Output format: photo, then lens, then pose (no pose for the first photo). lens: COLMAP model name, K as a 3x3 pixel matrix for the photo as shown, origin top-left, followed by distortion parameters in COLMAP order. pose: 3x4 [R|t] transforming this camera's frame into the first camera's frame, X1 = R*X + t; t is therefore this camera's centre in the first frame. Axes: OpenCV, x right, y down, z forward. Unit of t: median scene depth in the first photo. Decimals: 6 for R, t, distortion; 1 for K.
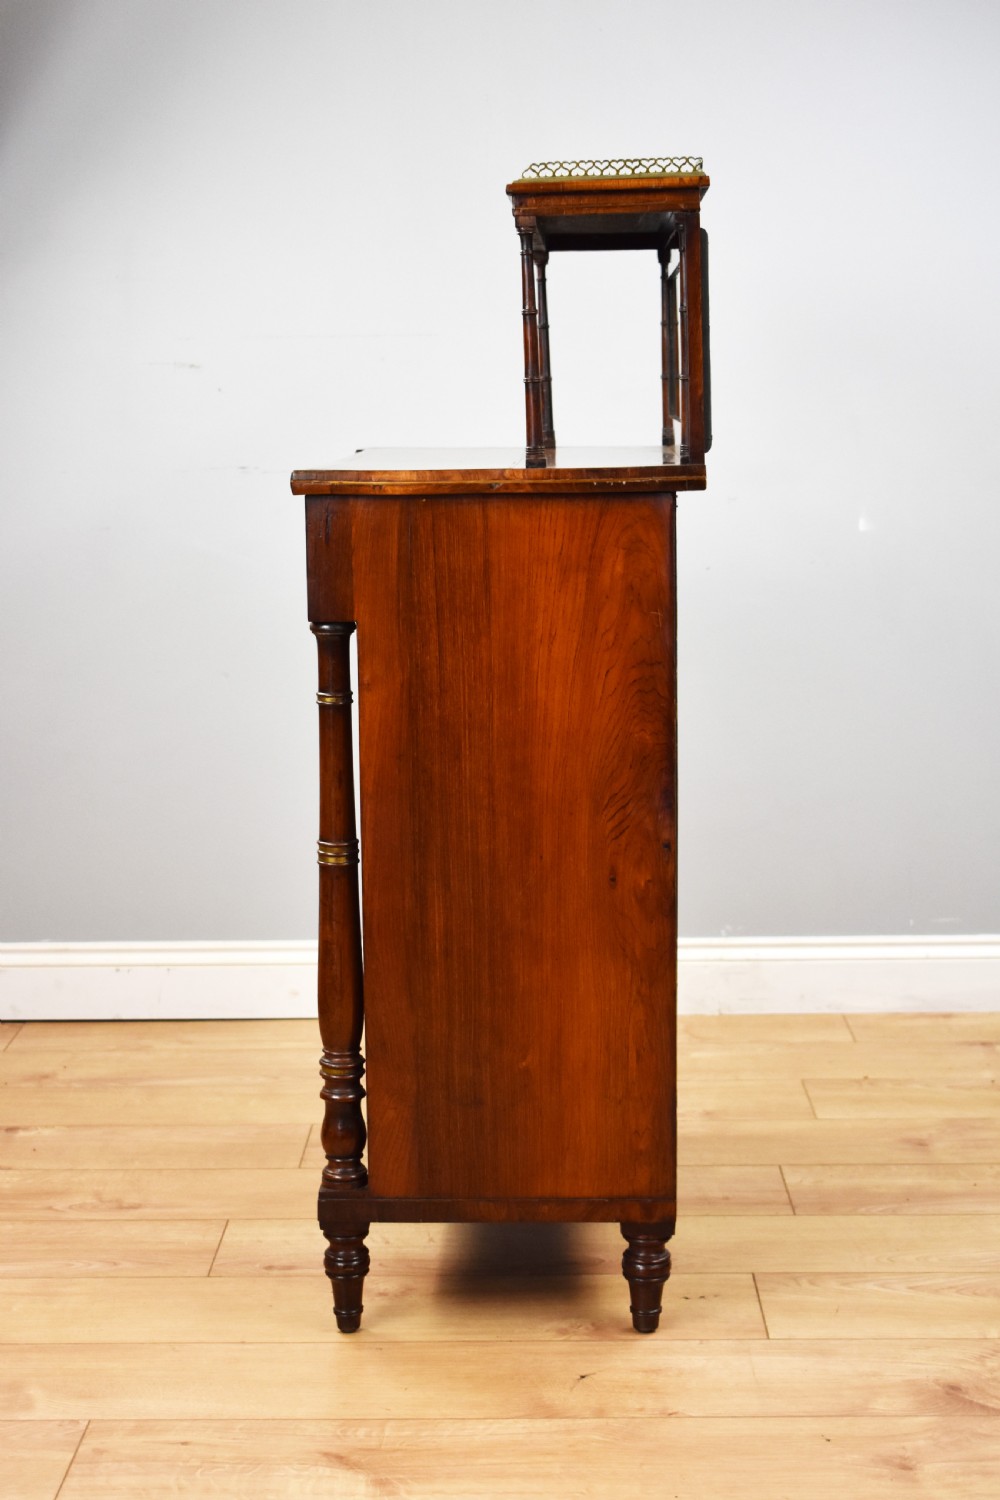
lens RADIAL K [[2366.0, 0, 500.0], [0, 2366.0, 750.0], [0, 0, 1]] dist [0.008251, 0.012875]
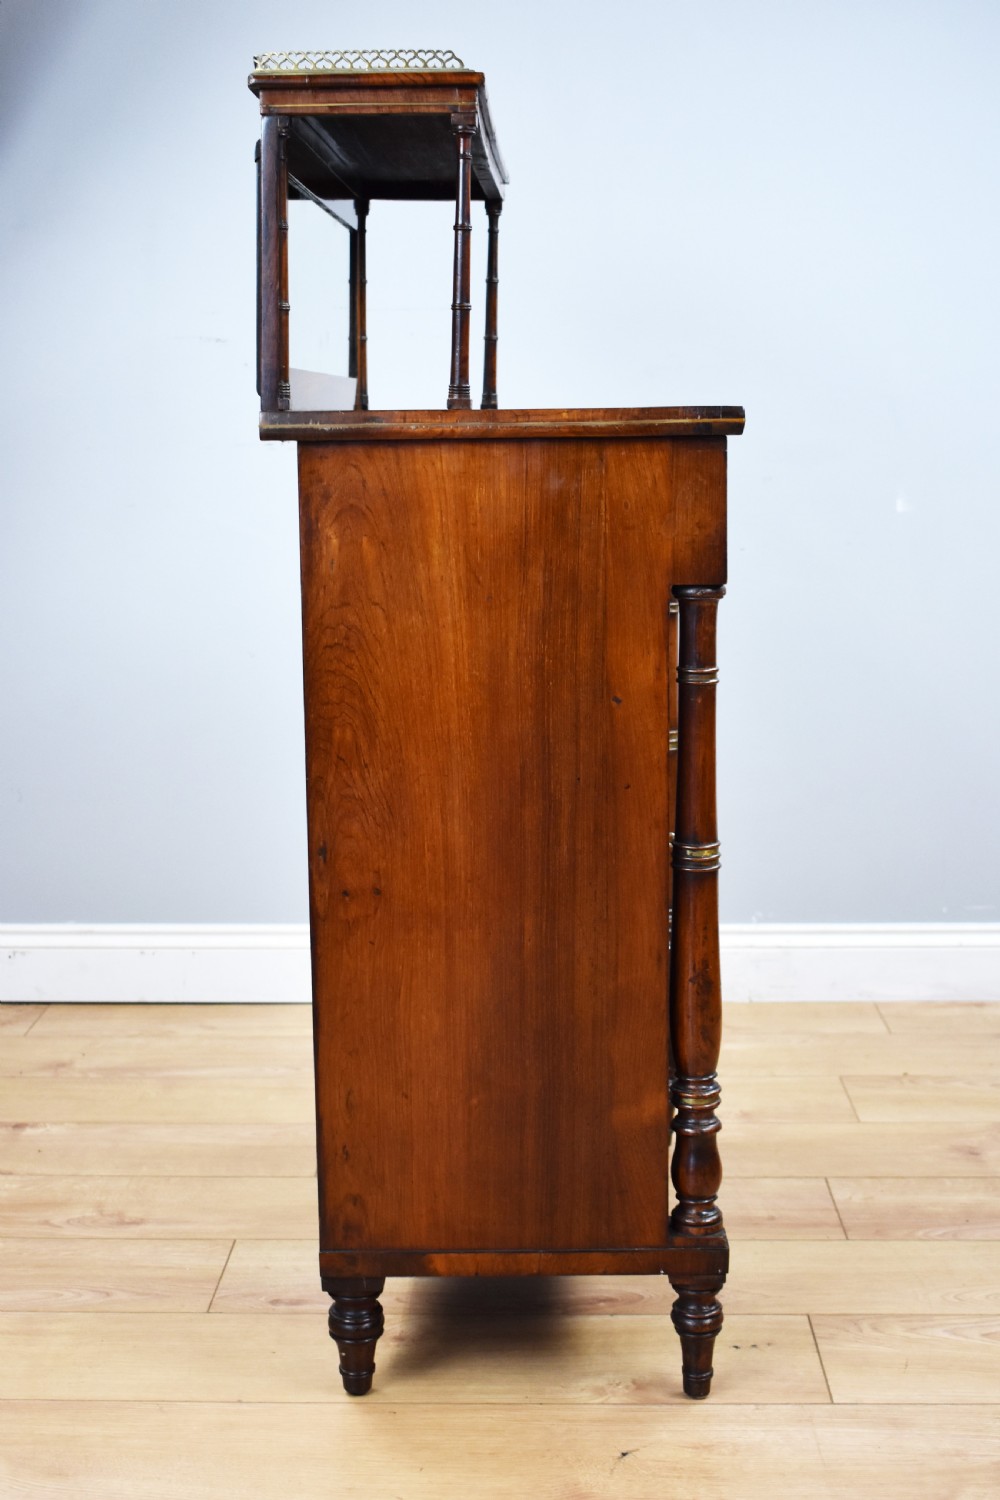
lens RADIAL K [[2002.8, 0, 500.0], [0, 2002.8, 750.0], [0, 0, 1]] dist [-0.022761, -0.040967]
pose [[0.999914, 0.005837, -0.011754, -0.003026], [-0.005713, 0.999928, 0.010587, -0.002220], [0.011814, -0.010519, 0.999875, 0.218474]]
